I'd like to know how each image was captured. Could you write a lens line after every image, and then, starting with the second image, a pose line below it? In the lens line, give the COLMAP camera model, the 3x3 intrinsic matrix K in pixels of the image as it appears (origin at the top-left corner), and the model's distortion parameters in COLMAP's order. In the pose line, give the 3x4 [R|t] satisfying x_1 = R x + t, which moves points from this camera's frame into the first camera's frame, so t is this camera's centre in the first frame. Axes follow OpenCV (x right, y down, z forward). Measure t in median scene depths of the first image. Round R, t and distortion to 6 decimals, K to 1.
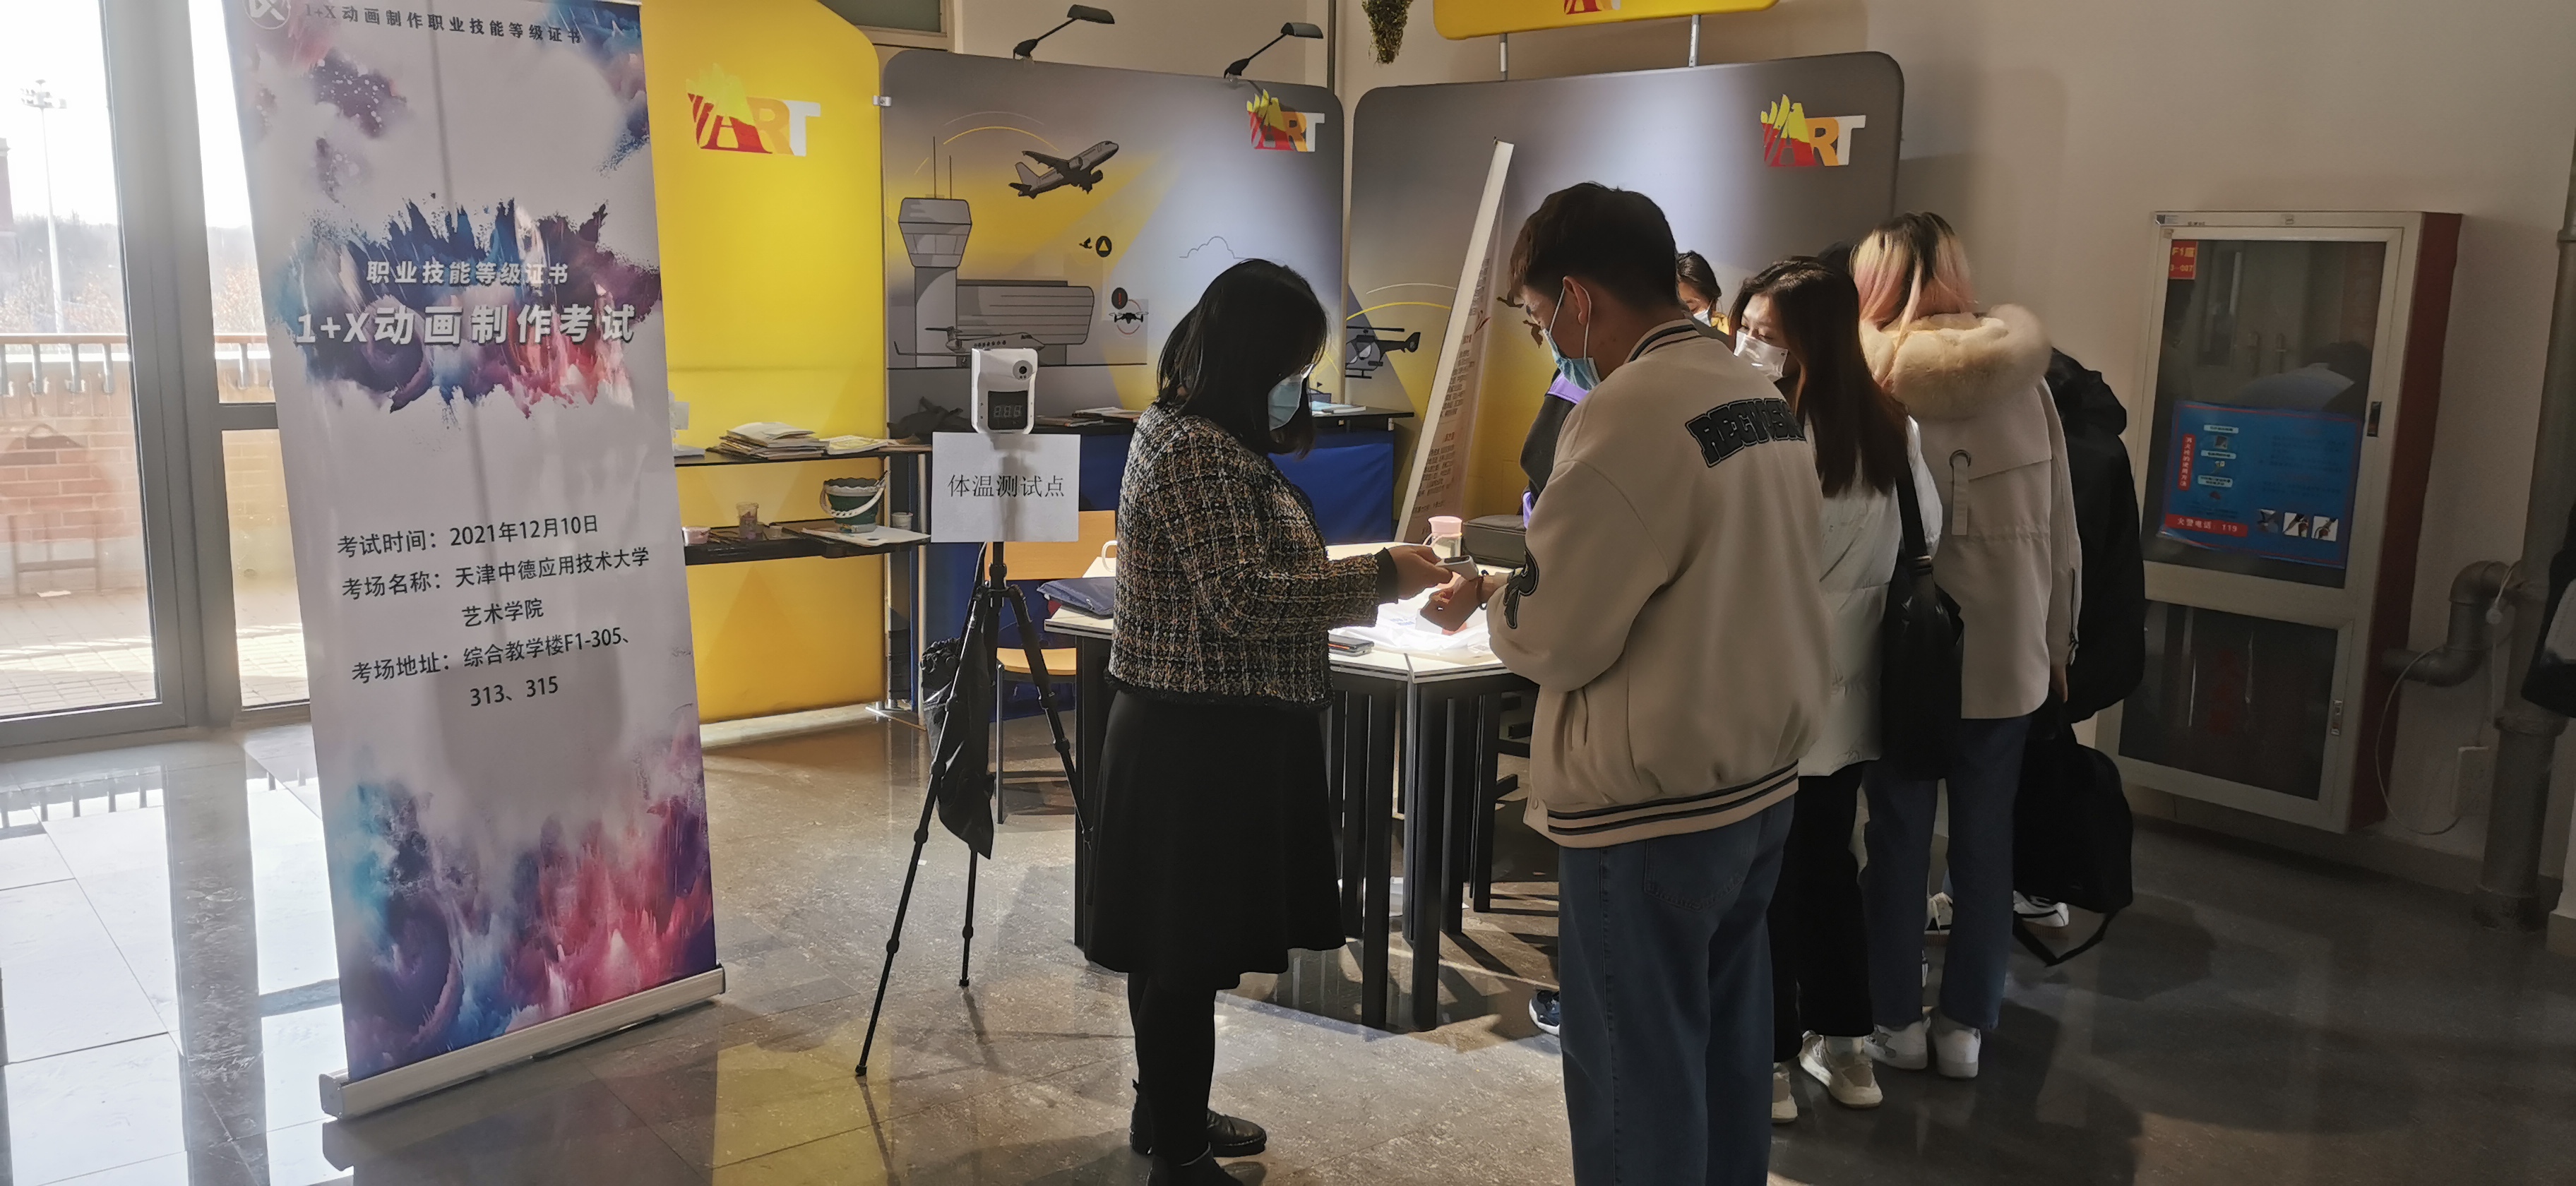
lens RADIAL K [[1961.6, 0, 1288.0], [0, 1961.6, 593.0], [0, 0, 1]] dist [0.038891, 0.001764]
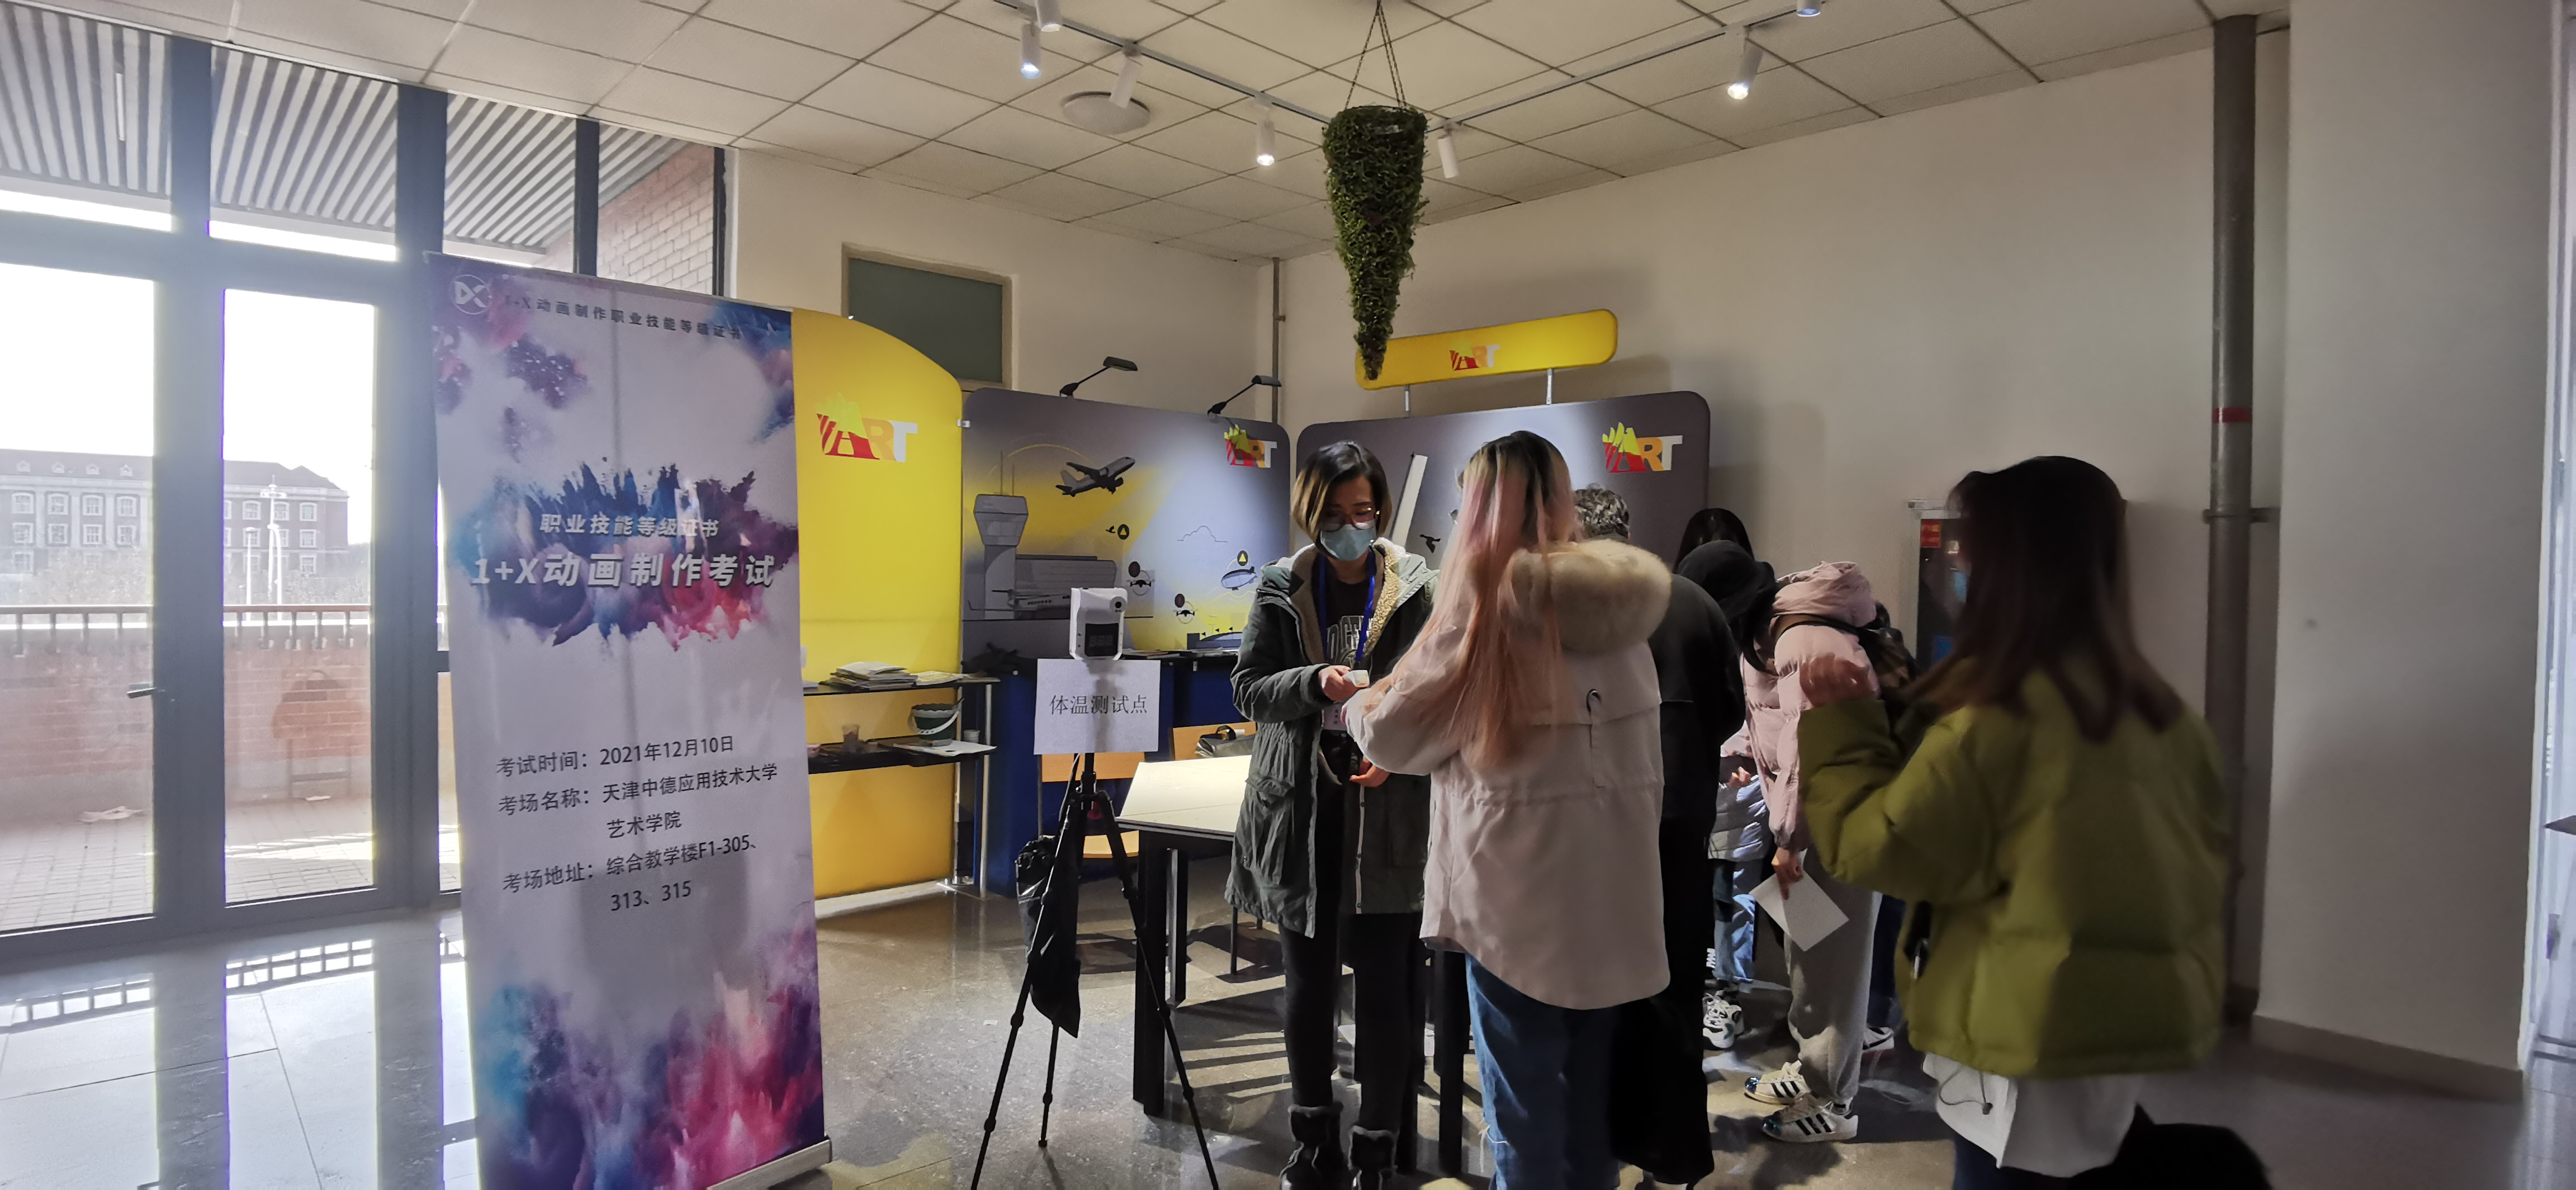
lens RADIAL K [[1419.8, 0, 1362.8], [0, 1419.8, 573.2], [0, 0, 1]] dist [0.084654, -0.198228]
pose [[0.996889, -0.004346, 0.078702, -0.050432], [0.015857, 0.989123, -0.146235, -0.005379], [-0.077211, 0.147028, 0.986114, 0.135452]]
